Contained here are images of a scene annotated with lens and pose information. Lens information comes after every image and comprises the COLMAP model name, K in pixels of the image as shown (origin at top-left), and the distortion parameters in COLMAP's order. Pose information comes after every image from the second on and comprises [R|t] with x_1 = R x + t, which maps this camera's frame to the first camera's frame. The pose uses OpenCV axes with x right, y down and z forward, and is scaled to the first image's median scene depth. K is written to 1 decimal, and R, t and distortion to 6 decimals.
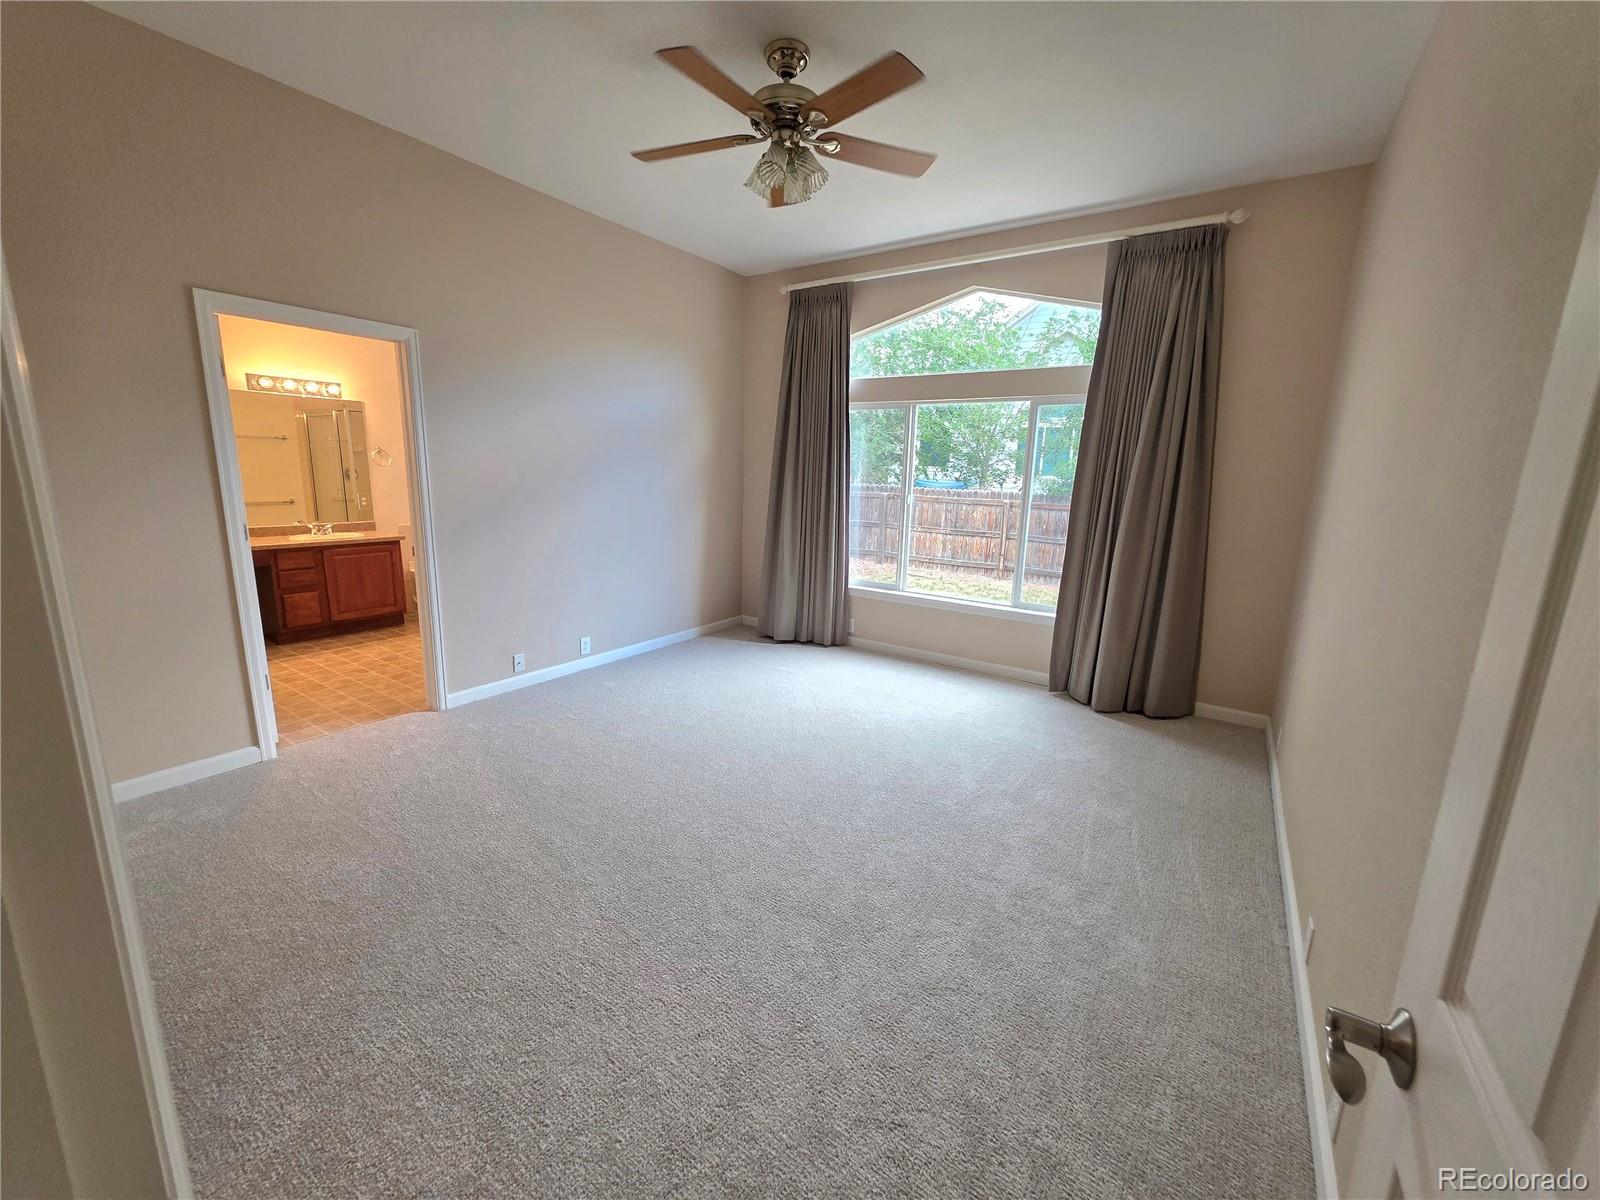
lens RADIAL K [[639.4, 0, 795.7], [0, 639.4, 598.3], [0, 0, 1]] dist [0.003042, 0.000139]
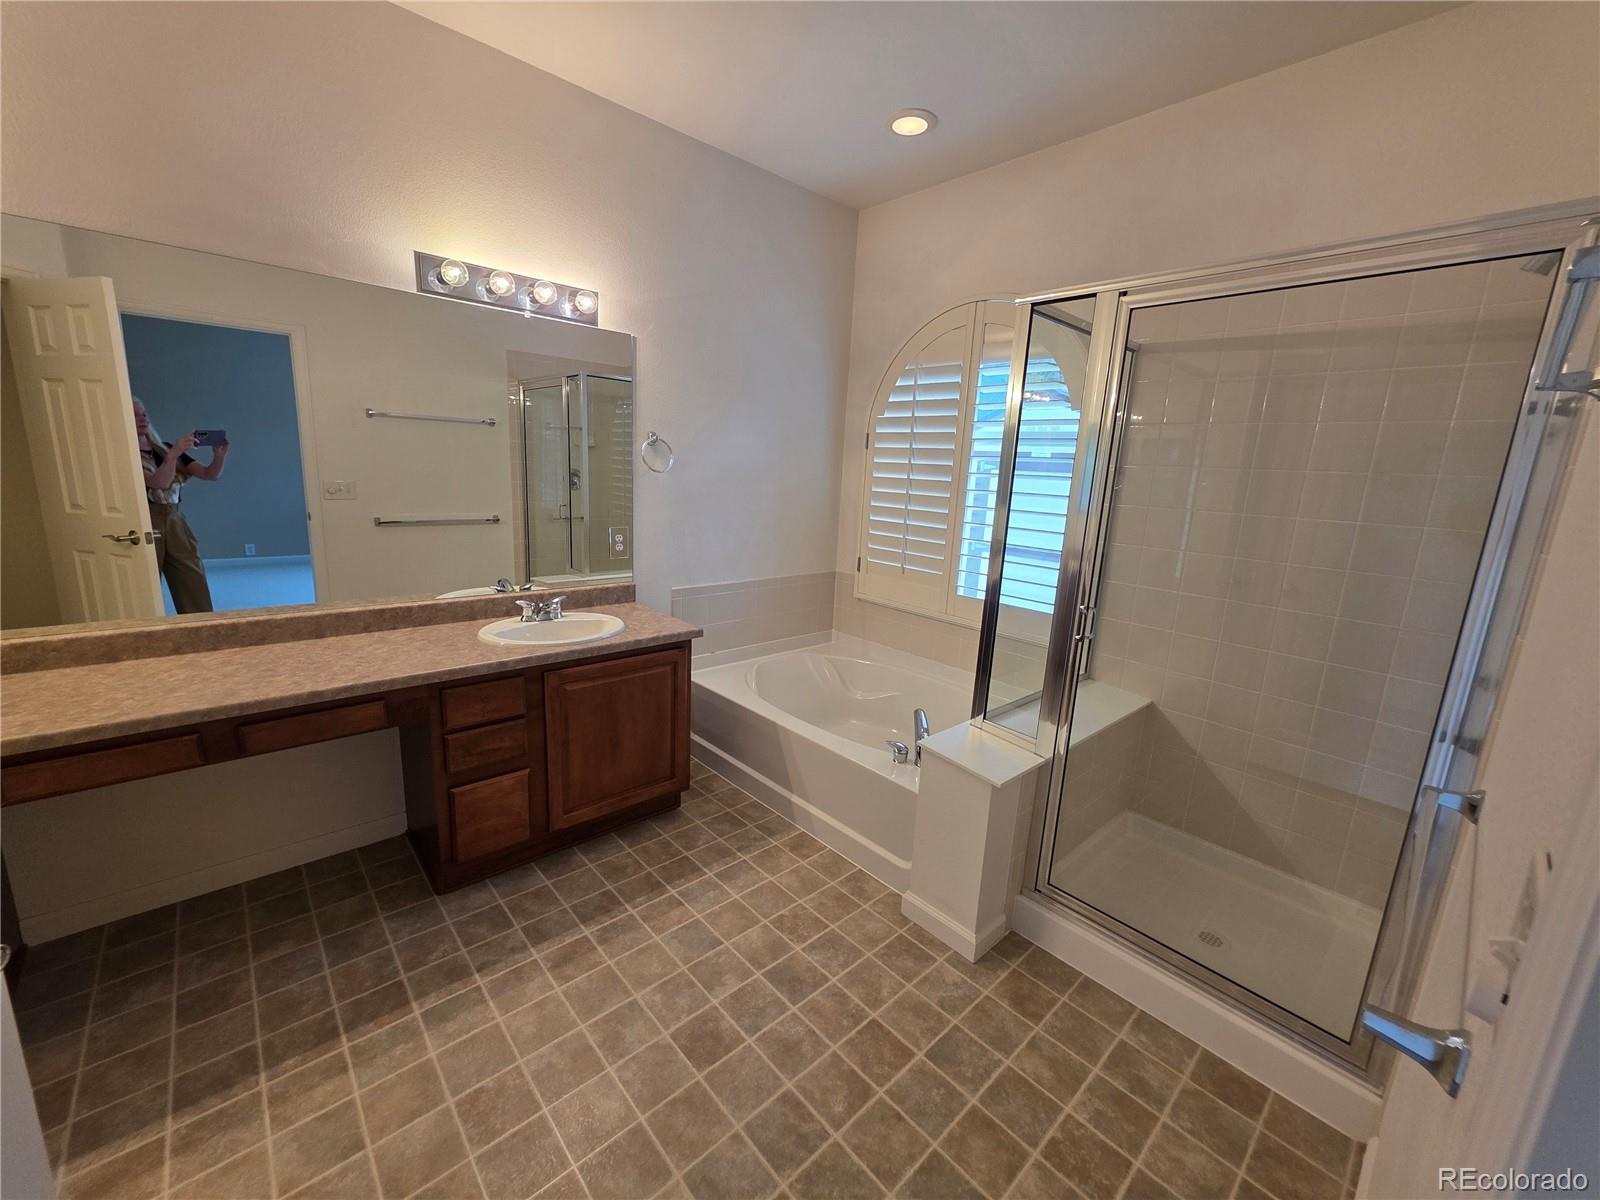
lens RADIAL K [[639.4, 0, 795.7], [0, 639.4, 598.3], [0, 0, 1]] dist [0.003042, 0.000139]
pose [[0.971909, 0.065531, -0.226051, -0.472047], [-0.066656, 0.997772, 0.002658, -0.131081], [0.225721, 0.012484, 0.974112, 0.609646]]
